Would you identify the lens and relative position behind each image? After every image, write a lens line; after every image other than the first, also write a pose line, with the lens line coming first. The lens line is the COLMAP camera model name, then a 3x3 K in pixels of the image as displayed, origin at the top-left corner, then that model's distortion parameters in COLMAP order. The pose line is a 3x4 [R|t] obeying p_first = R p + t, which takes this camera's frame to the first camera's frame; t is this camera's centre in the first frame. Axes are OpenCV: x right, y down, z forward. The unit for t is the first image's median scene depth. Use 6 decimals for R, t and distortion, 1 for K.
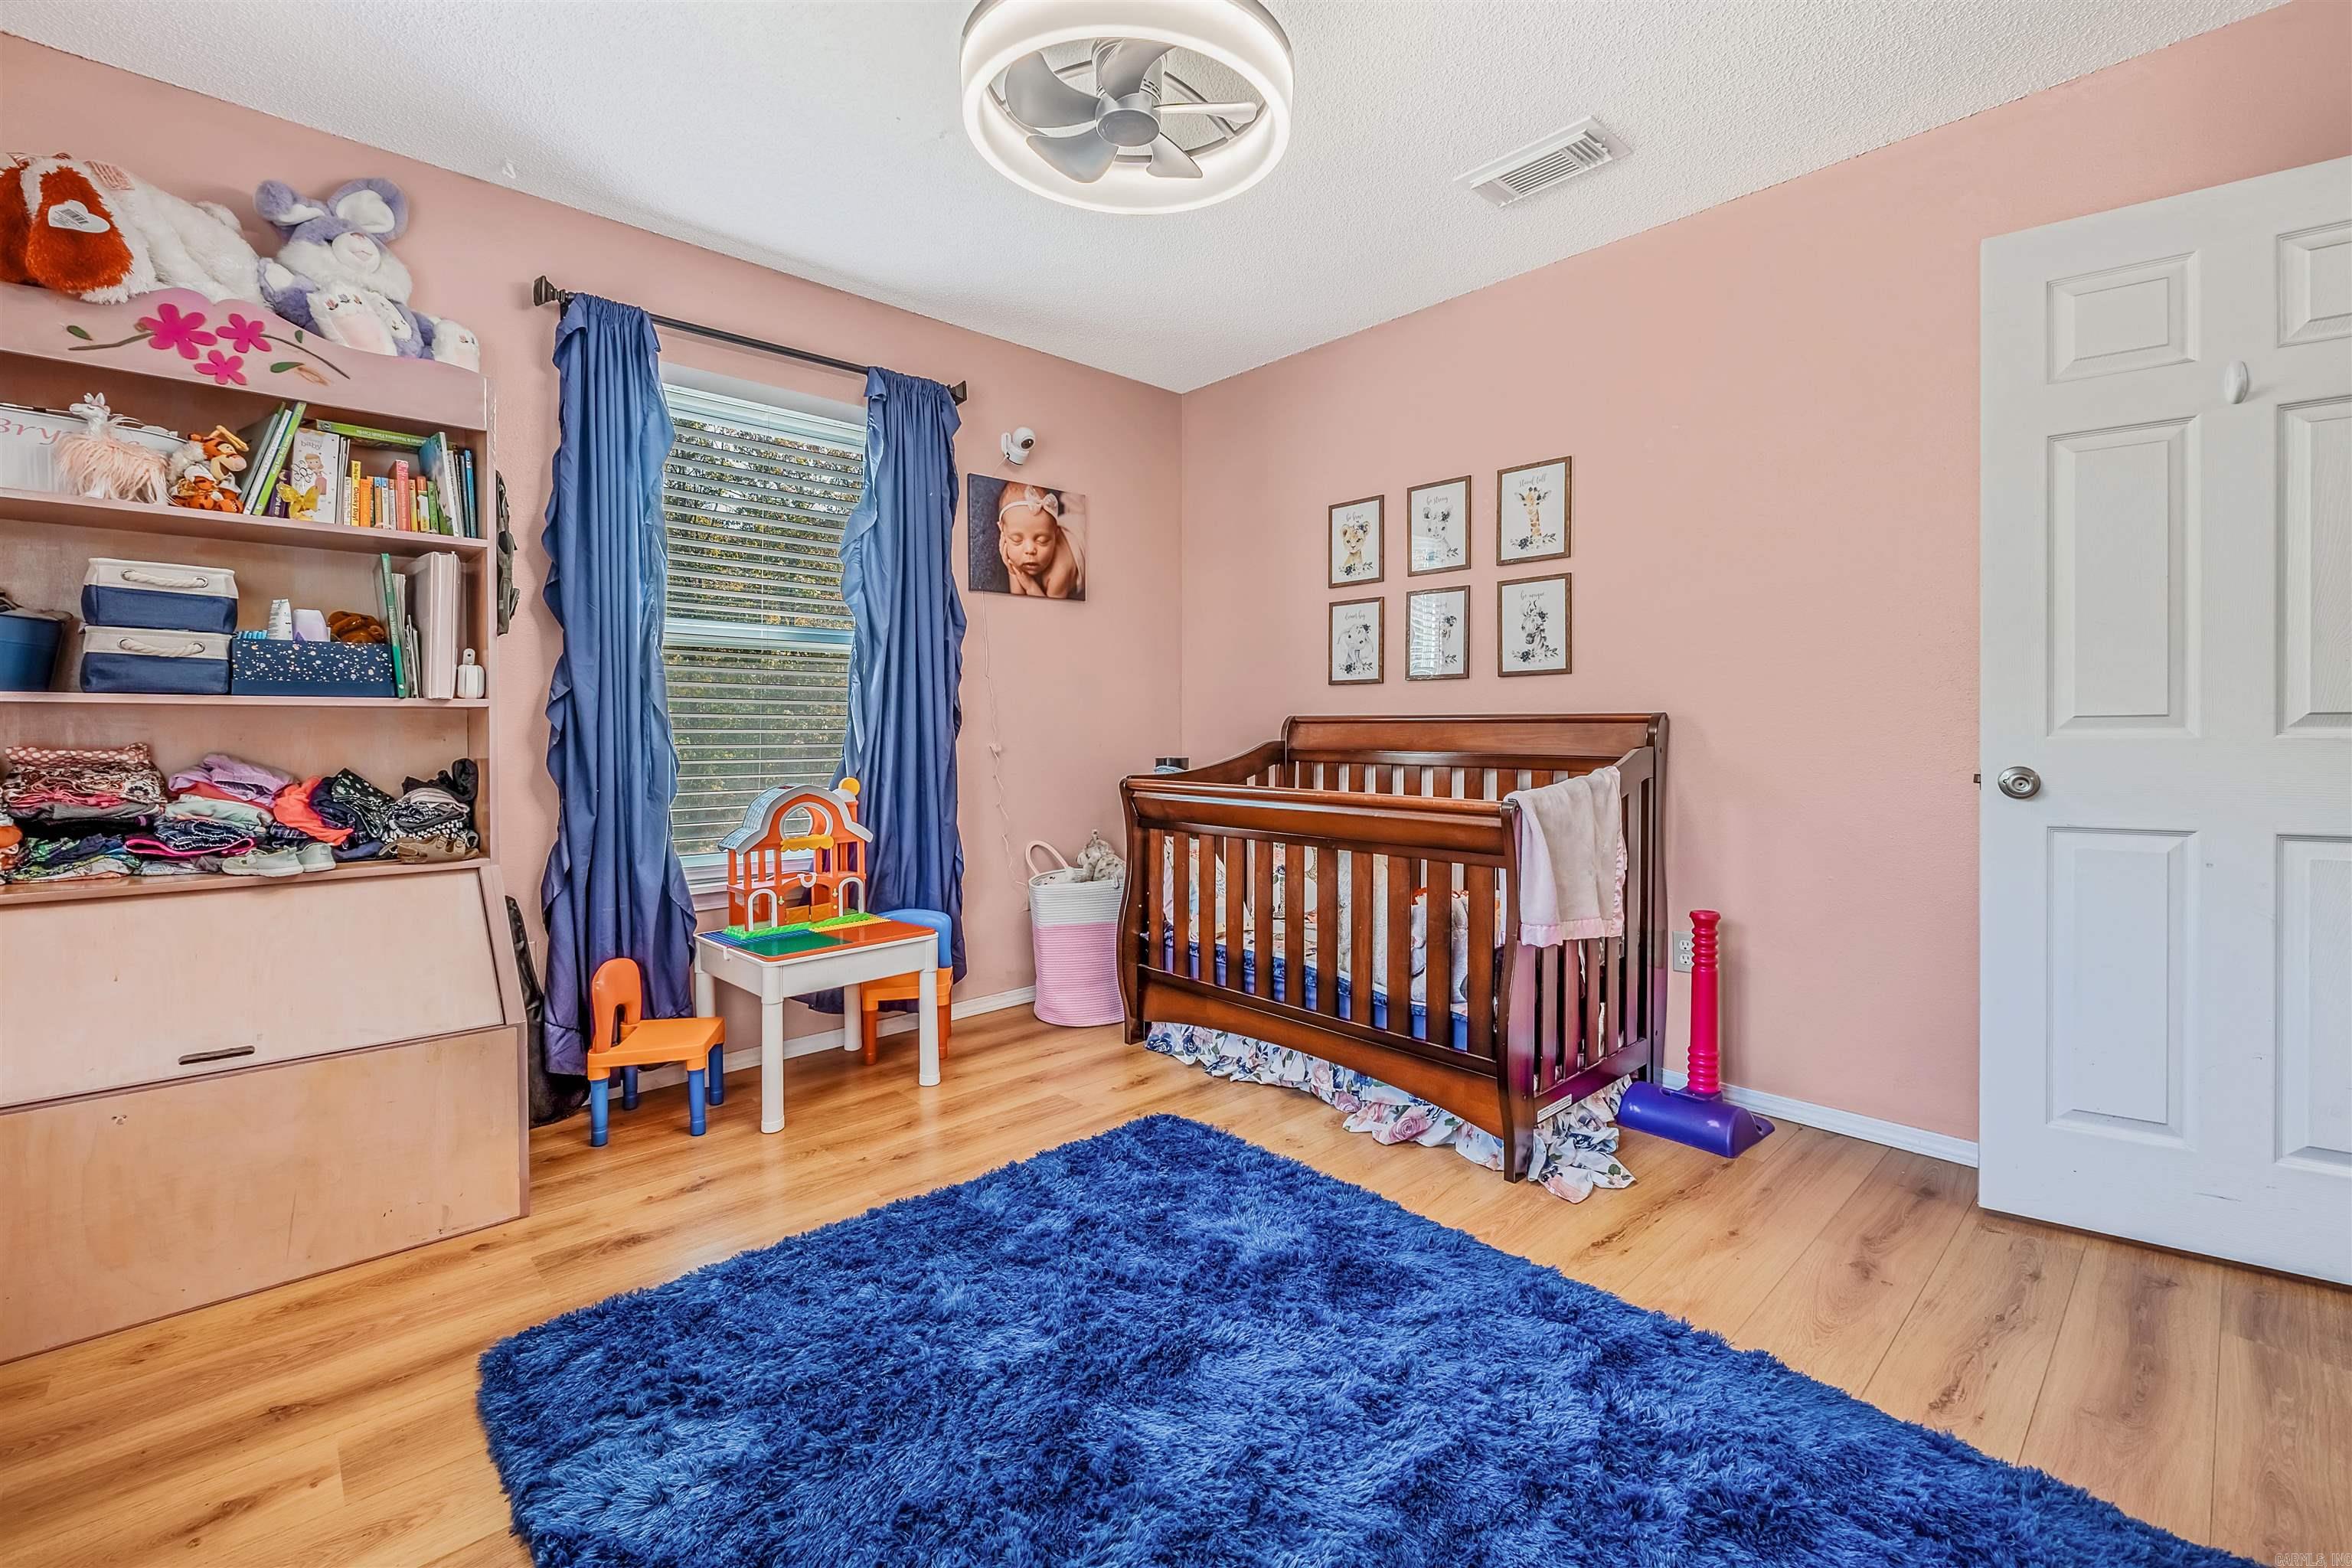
lens RADIAL K [[992.4, 0, 1187.2], [0, 992.4, 759.6], [0, 0, 1]] dist [-0.006198, -0.000484]
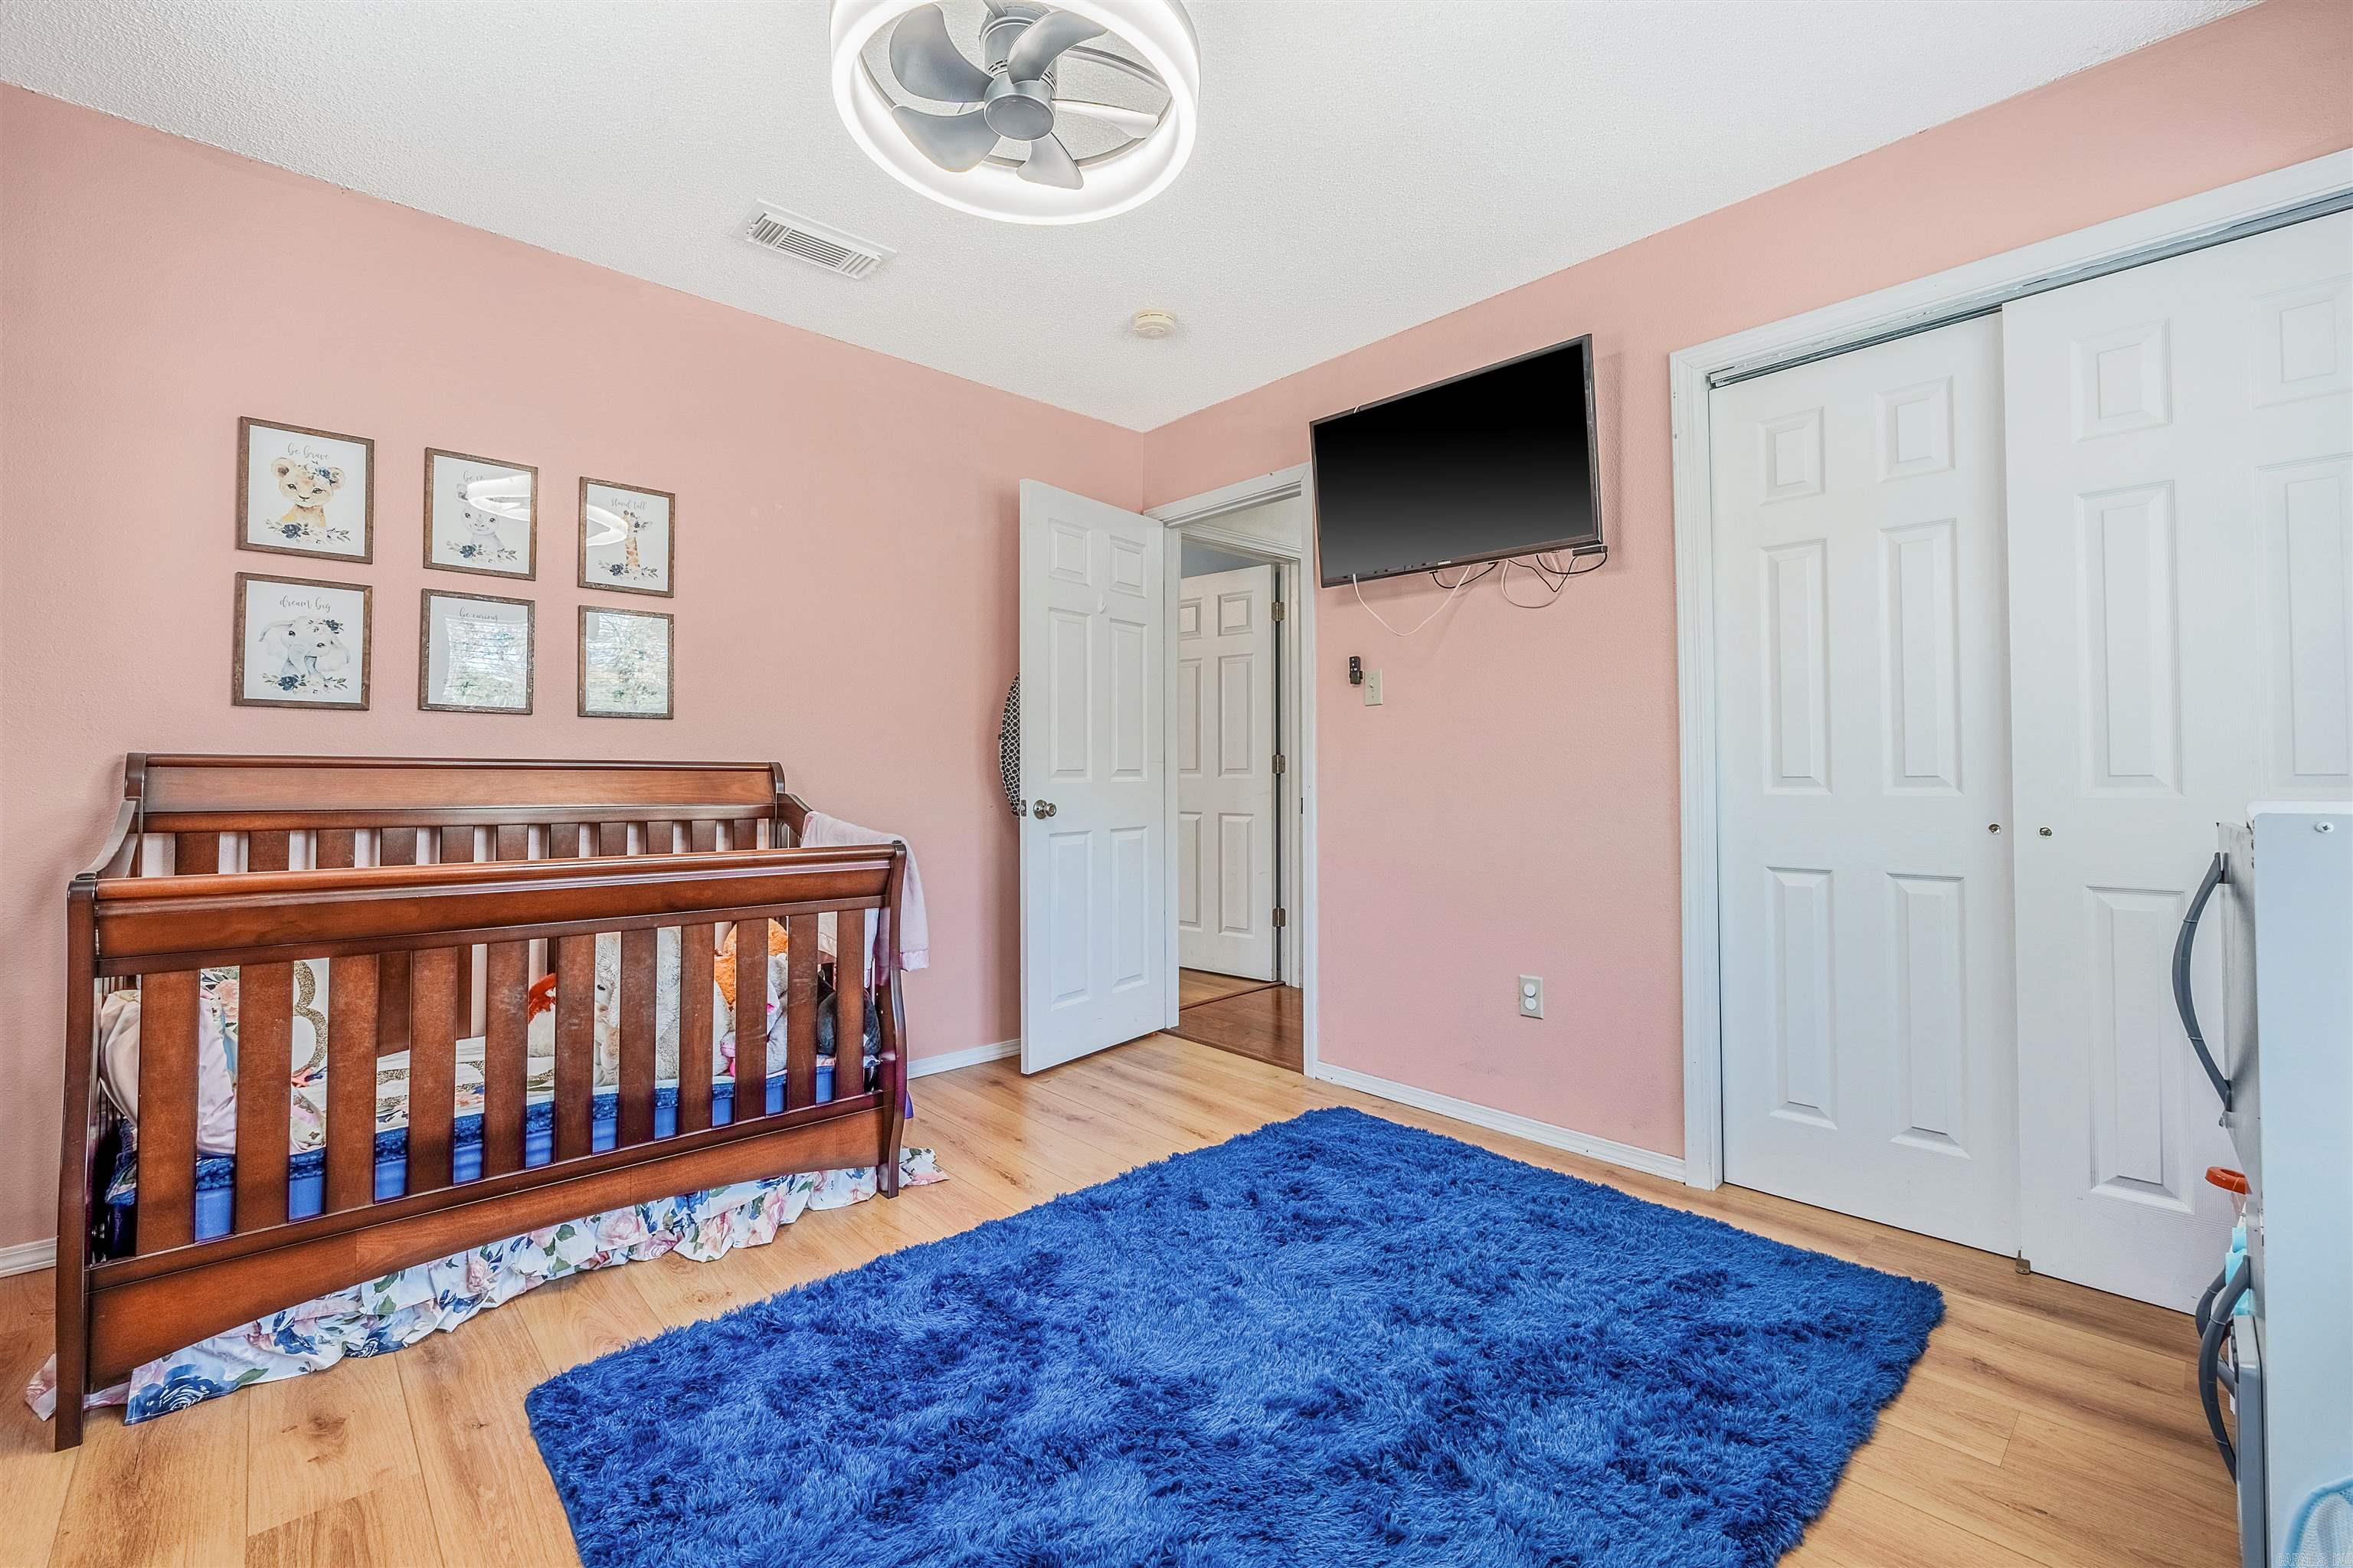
lens RADIAL K [[1007.7, 0, 1176.8], [0, 1007.7, 770.5], [0, 0, 1]] dist [0.000690, 0.000054]
pose [[0.009127, 0.003510, 0.999952, -0.591384], [0.028239, 0.999594, -0.003767, -0.019733], [-0.999560, 0.028272, 0.009024, 0.512289]]
